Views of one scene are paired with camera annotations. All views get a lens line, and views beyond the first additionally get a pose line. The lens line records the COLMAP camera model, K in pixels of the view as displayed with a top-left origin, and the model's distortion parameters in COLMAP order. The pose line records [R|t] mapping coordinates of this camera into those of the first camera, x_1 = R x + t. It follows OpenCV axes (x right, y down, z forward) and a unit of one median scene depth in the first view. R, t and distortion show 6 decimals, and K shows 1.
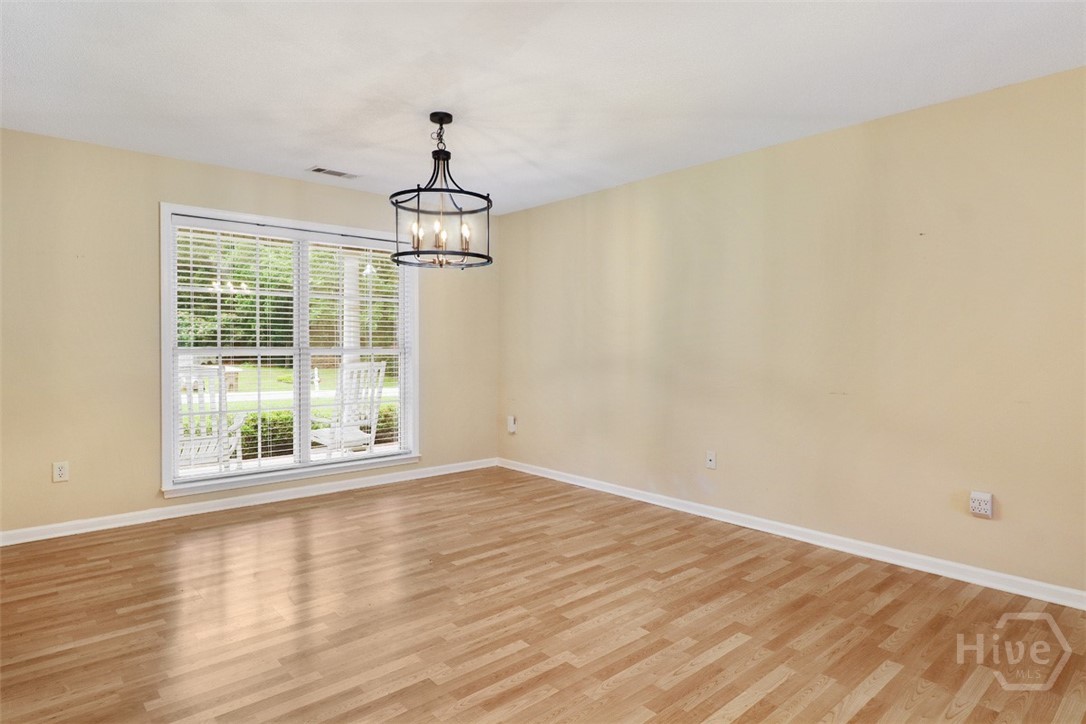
lens RADIAL K [[624.9, 0, 544.3], [0, 624.9, 352.8], [0, 0, 1]] dist [0.009431, 0.000868]
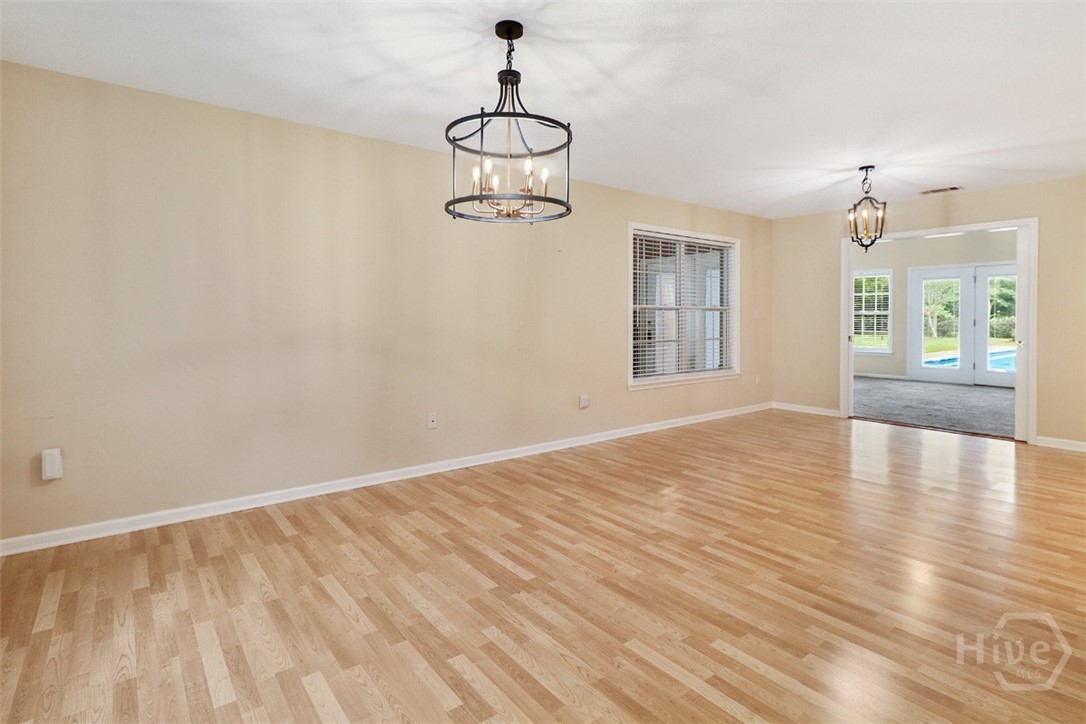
lens RADIAL K [[538.0, 0, 561.8], [0, 538.0, 329.6], [0, 0, 1]] dist [-0.005684, 0.001032]
pose [[0.048797, -0.019500, 0.998618, -0.873287], [0.017754, 0.999668, 0.018653, -0.006920], [-0.998651, 0.016819, 0.049127, 0.942811]]
